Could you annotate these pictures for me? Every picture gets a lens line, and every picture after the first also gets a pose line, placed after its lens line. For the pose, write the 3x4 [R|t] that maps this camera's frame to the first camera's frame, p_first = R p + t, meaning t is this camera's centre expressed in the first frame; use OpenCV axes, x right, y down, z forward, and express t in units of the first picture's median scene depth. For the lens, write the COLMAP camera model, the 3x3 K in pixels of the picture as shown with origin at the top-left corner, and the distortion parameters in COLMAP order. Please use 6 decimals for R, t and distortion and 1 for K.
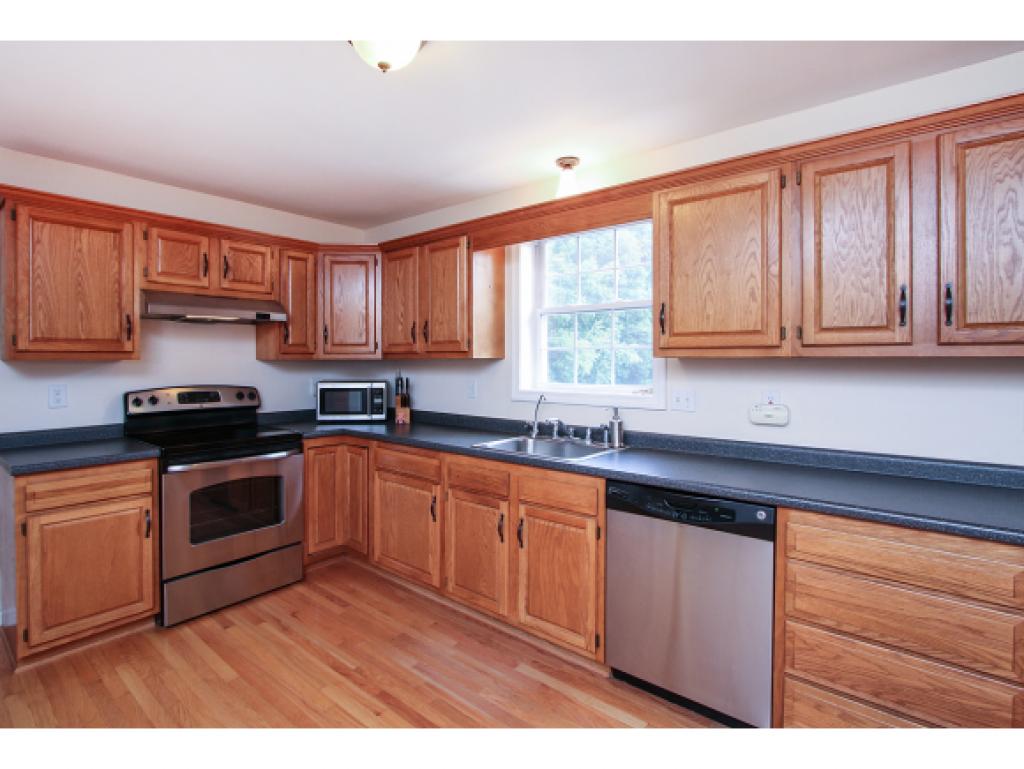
lens RADIAL K [[510.0, 0, 486.4], [0, 510.0, 363.7], [0, 0, 1]] dist [-0.021723, 0.003921]
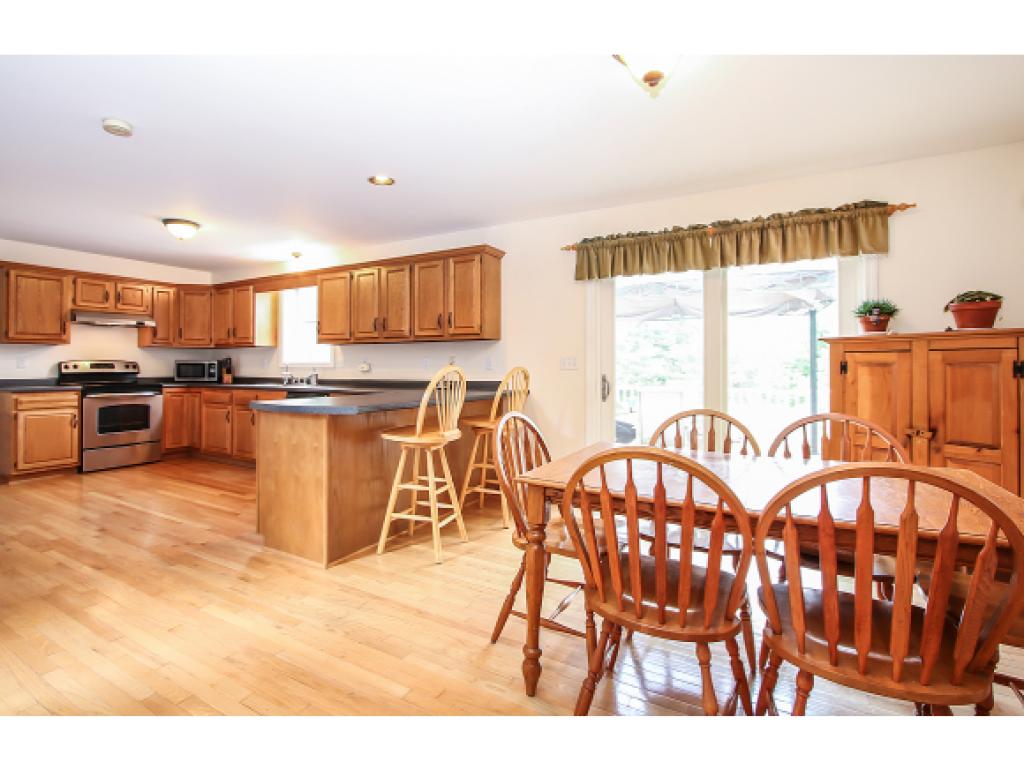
lens RADIAL K [[480.9, 0, 497.9], [0, 480.9, 359.6], [0, 0, 1]] dist [-0.021736, 0.002544]
pose [[0.981083, 0.005597, 0.193508, 0.610627], [-0.002520, 0.999867, -0.016142, 0.078352], [-0.193572, 0.015349, 0.980966, -1.159404]]
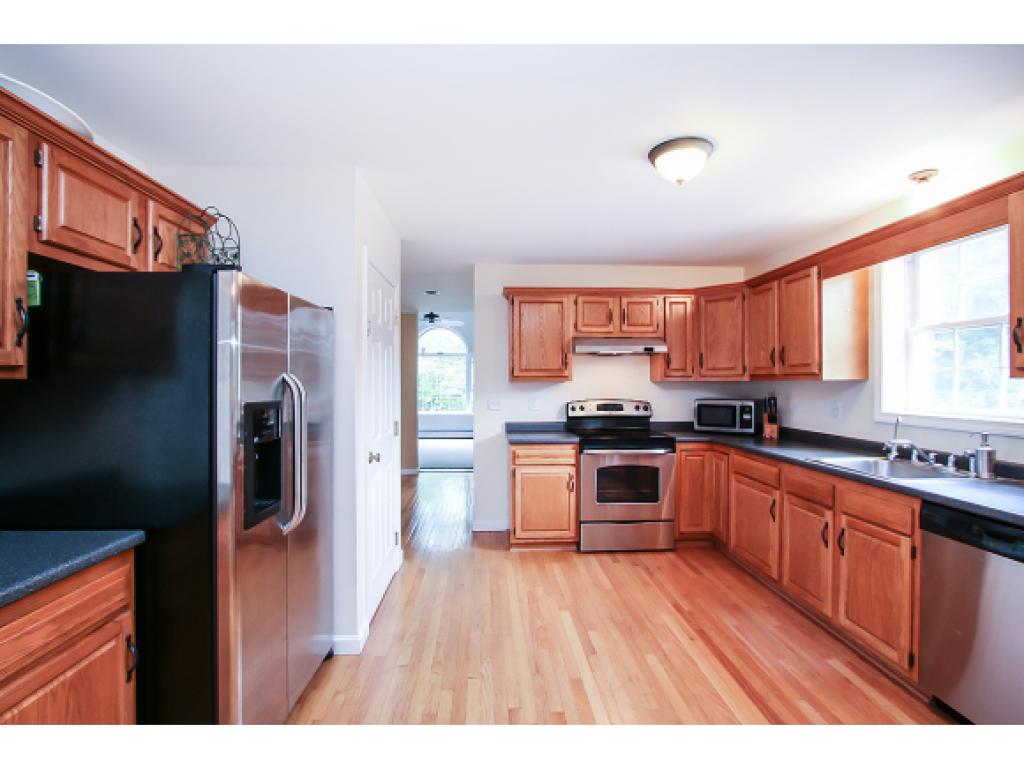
lens RADIAL K [[480.9, 0, 508.3], [0, 480.9, 383.4], [0, 0, 1]] dist [-0.021736, 0.002544]
pose [[0.687415, 0.002127, -0.726261, 0.270606], [-0.003396, 0.999994, -0.000285, -0.000810], [0.726257, 0.002662, 0.687419, -0.181633]]
